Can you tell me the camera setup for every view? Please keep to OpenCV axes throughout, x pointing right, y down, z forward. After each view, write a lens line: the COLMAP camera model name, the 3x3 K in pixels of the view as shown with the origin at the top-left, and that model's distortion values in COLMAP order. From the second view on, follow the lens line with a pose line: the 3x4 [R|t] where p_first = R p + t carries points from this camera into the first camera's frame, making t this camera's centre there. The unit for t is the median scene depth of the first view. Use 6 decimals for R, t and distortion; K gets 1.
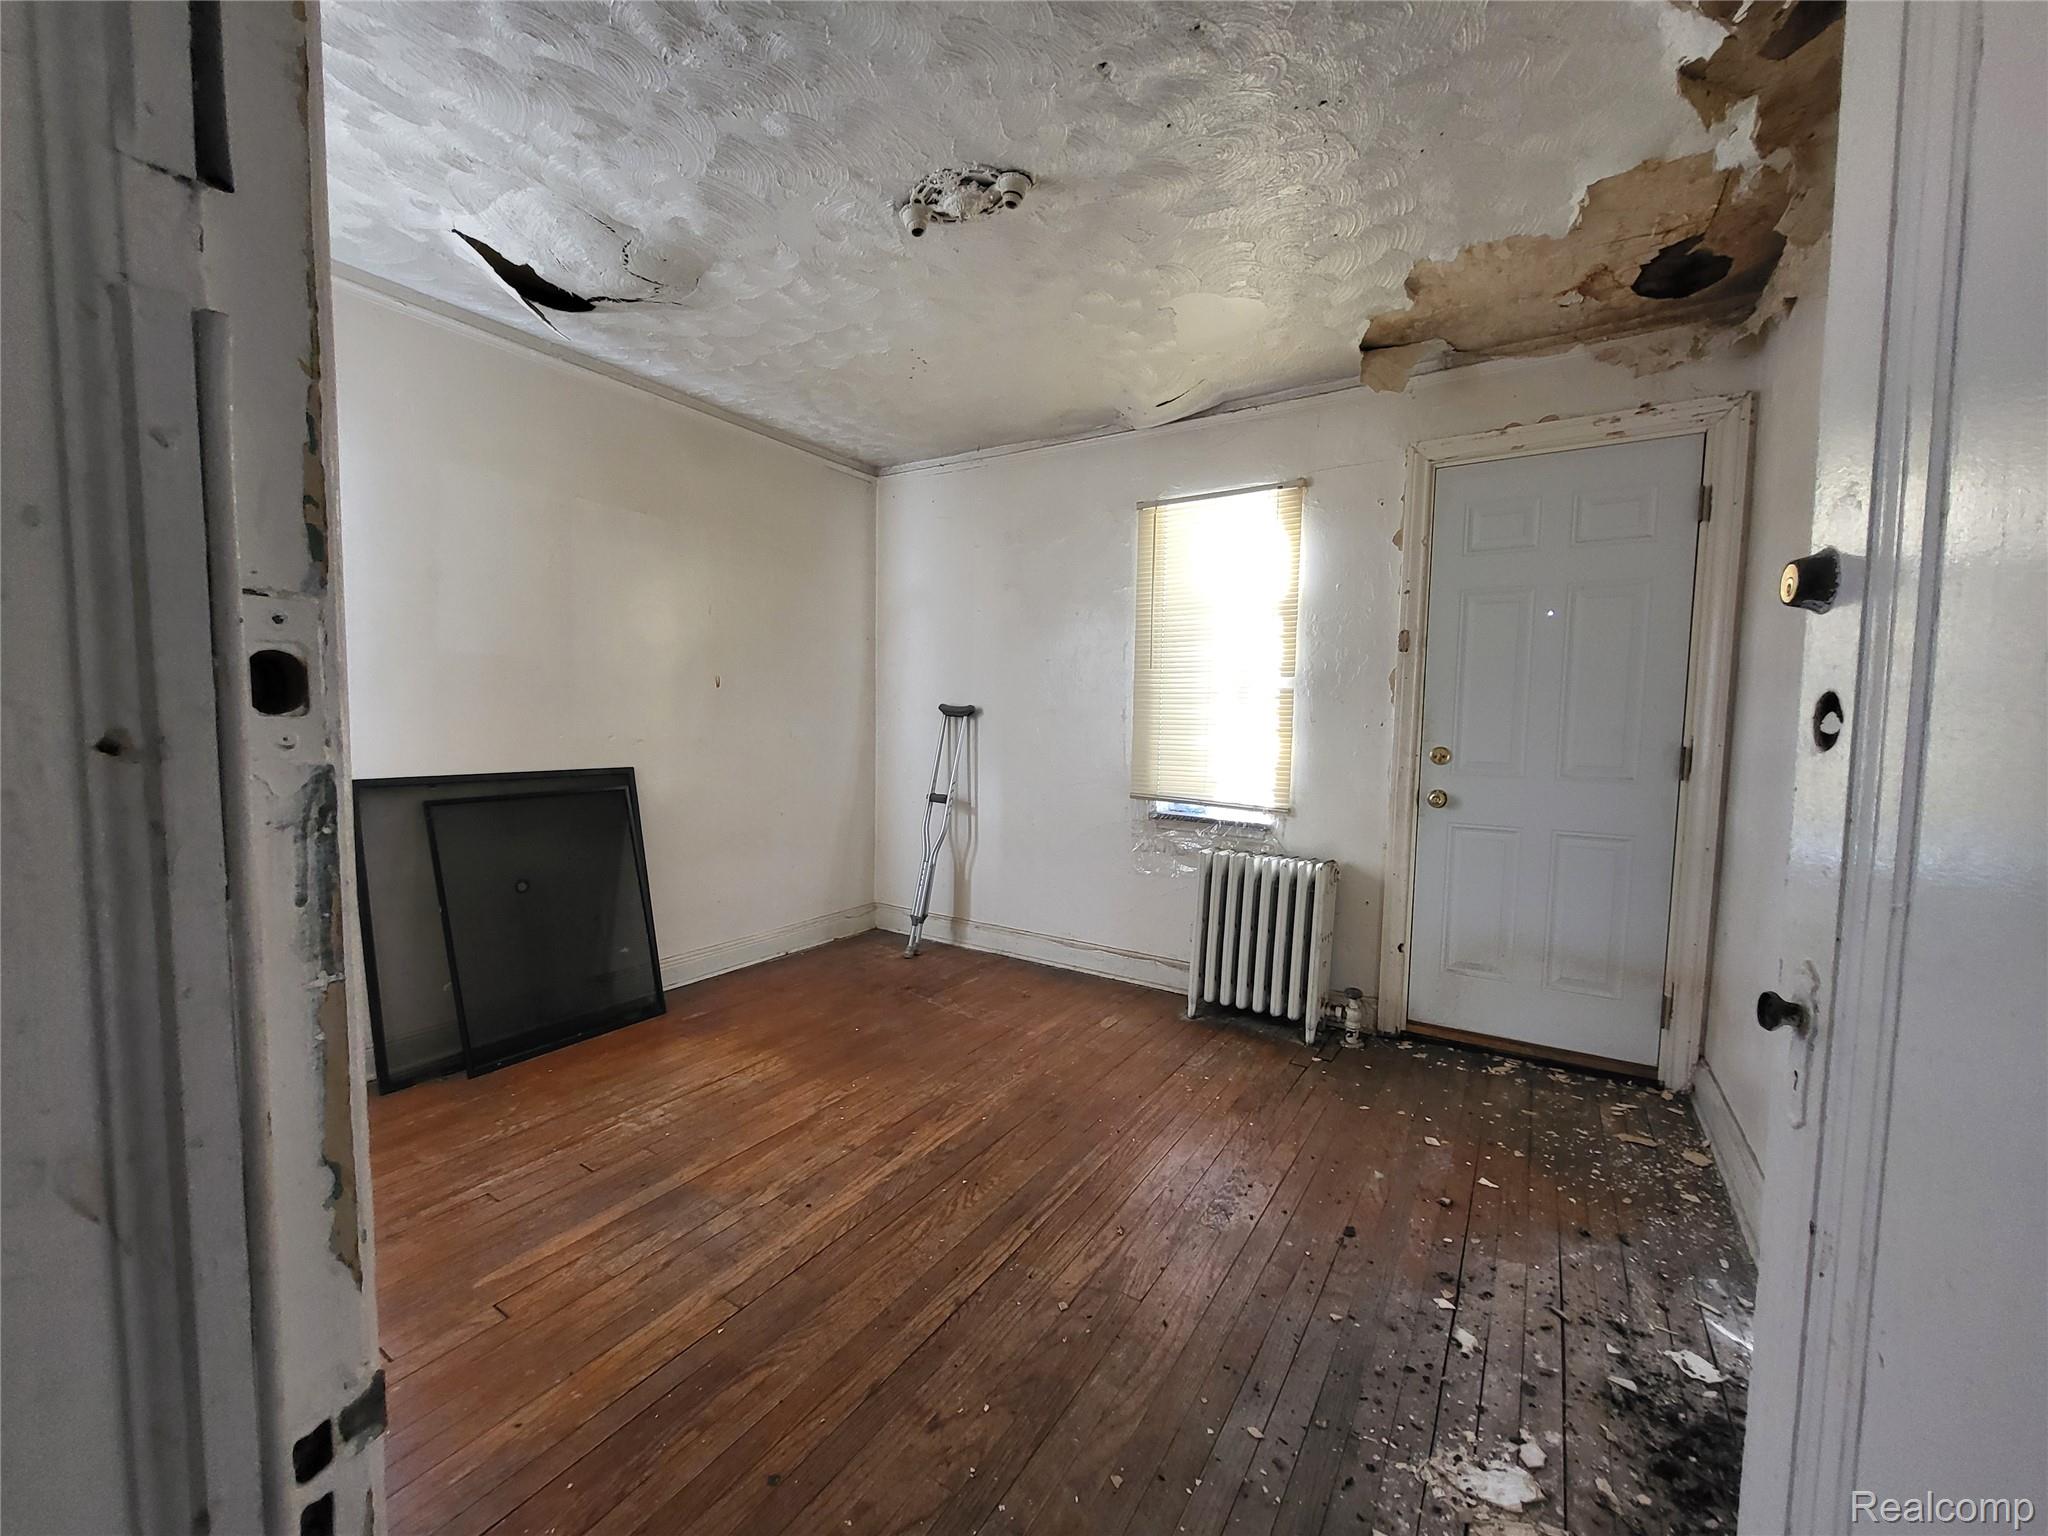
lens RADIAL K [[806.9, 0, 1027.5], [0, 806.9, 779.7], [0, 0, 1]] dist [0.000010, -0.000597]
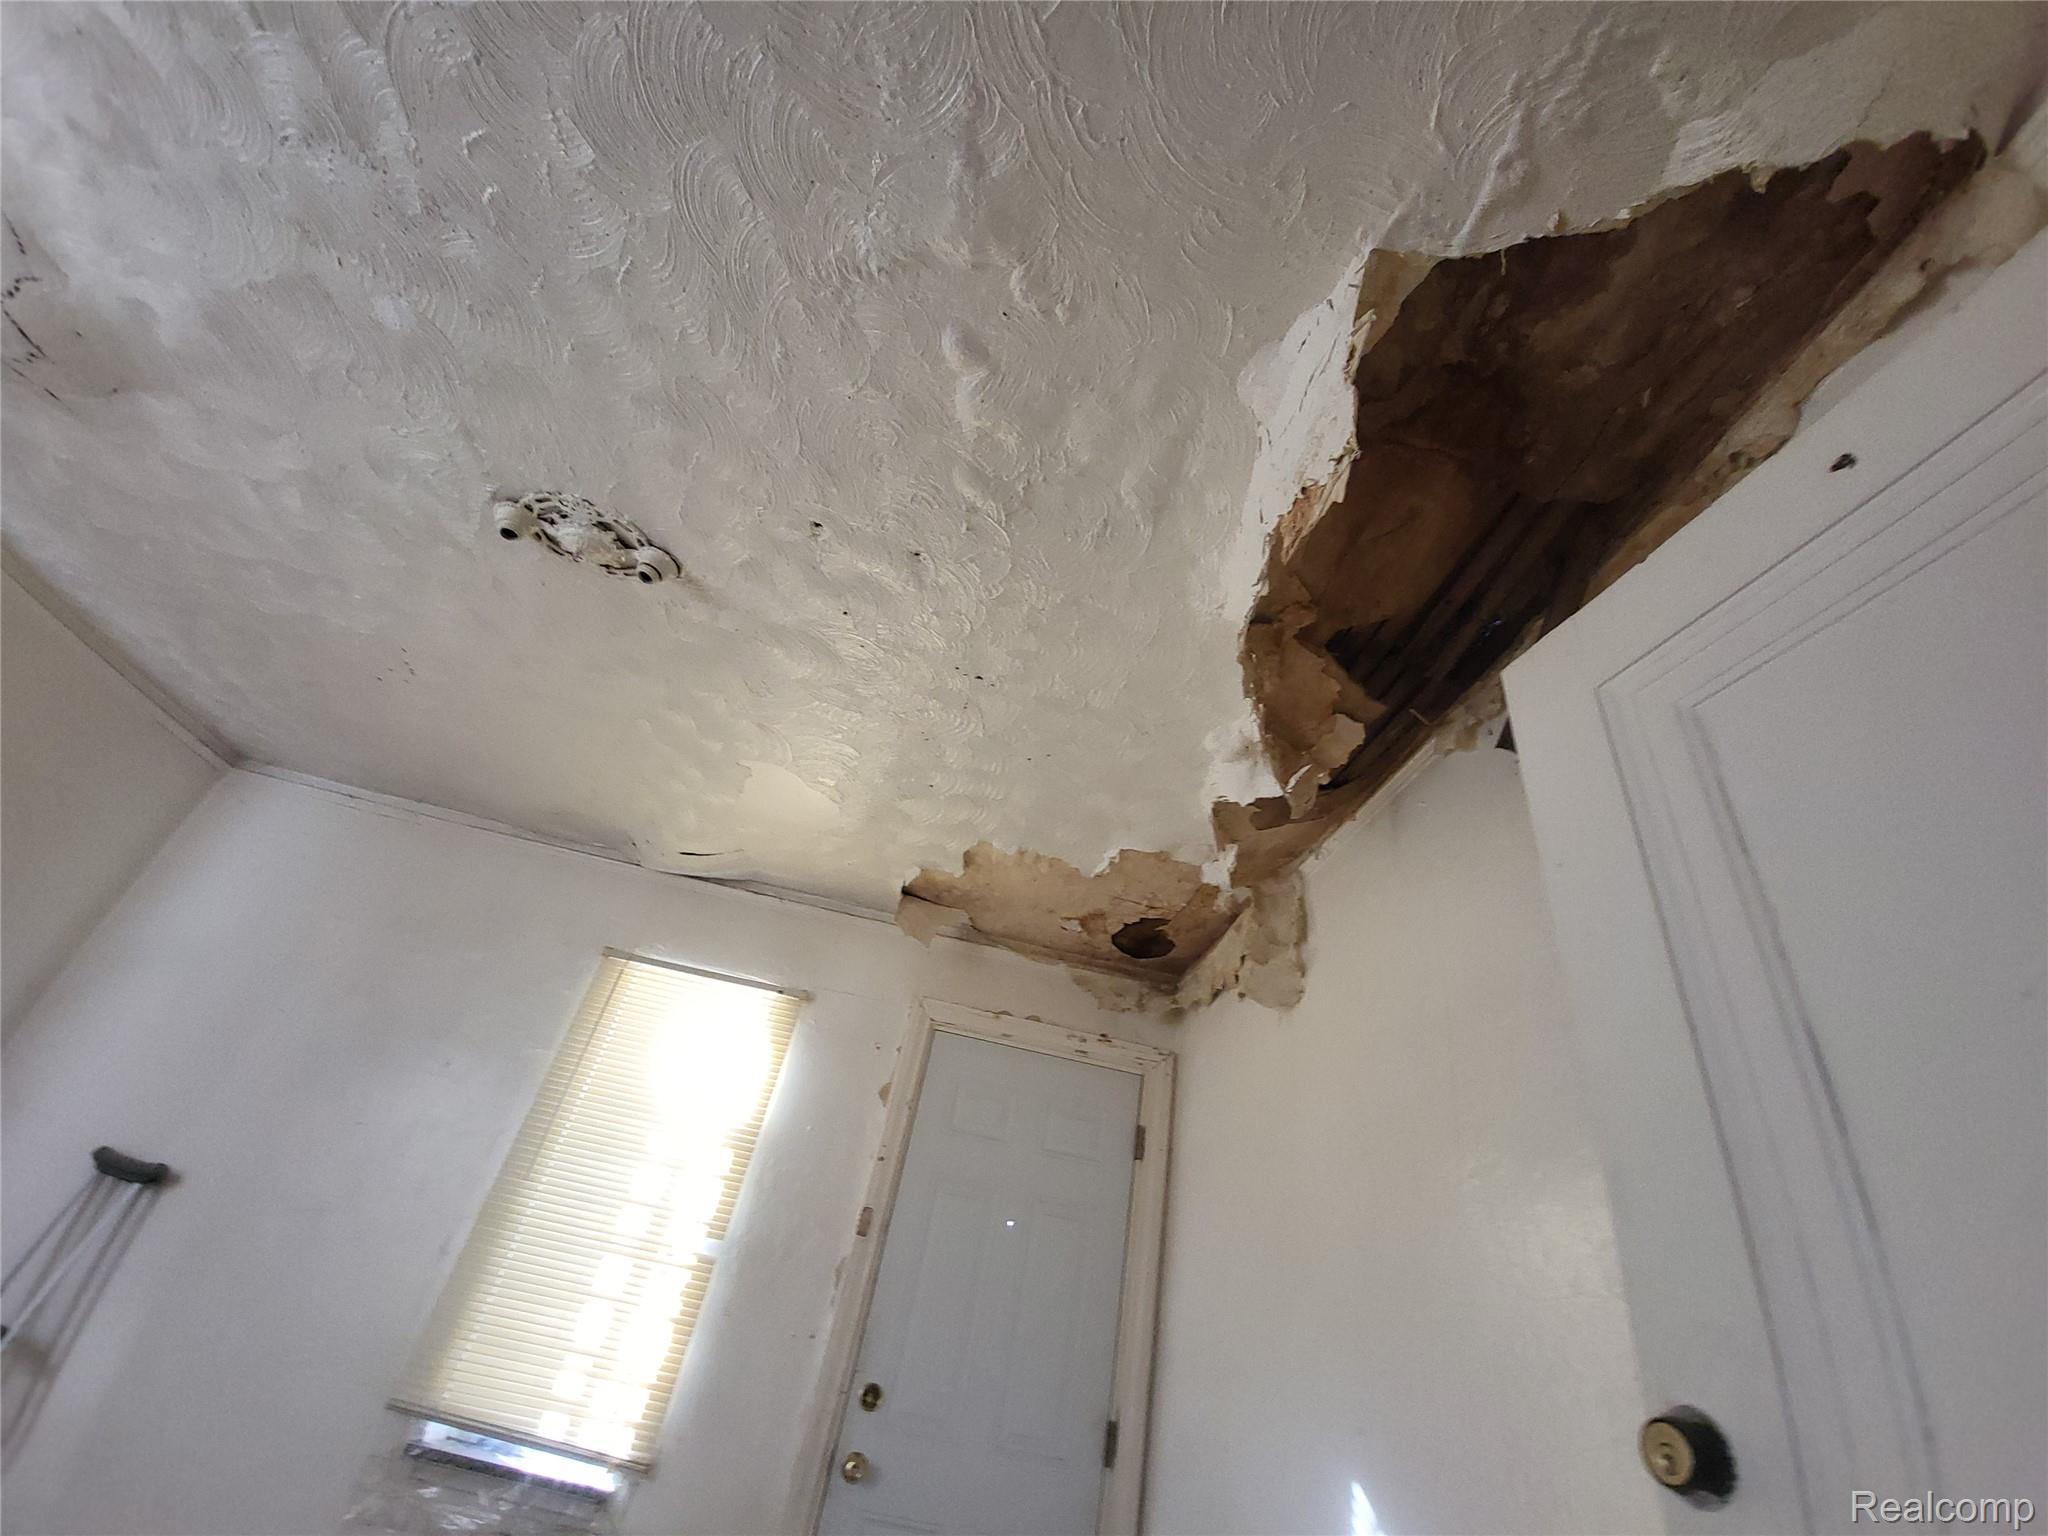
lens RADIAL K [[813.5, 0, 1028.1], [0, 813.5, 777.3], [0, 0, 1]] dist [0.002560, -0.012279]
pose [[0.739525, 0.463915, 0.487735, -0.031441], [-0.110434, 0.798379, -0.591942, -0.069939], [-0.664008, 0.383893, 0.641653, 0.208108]]
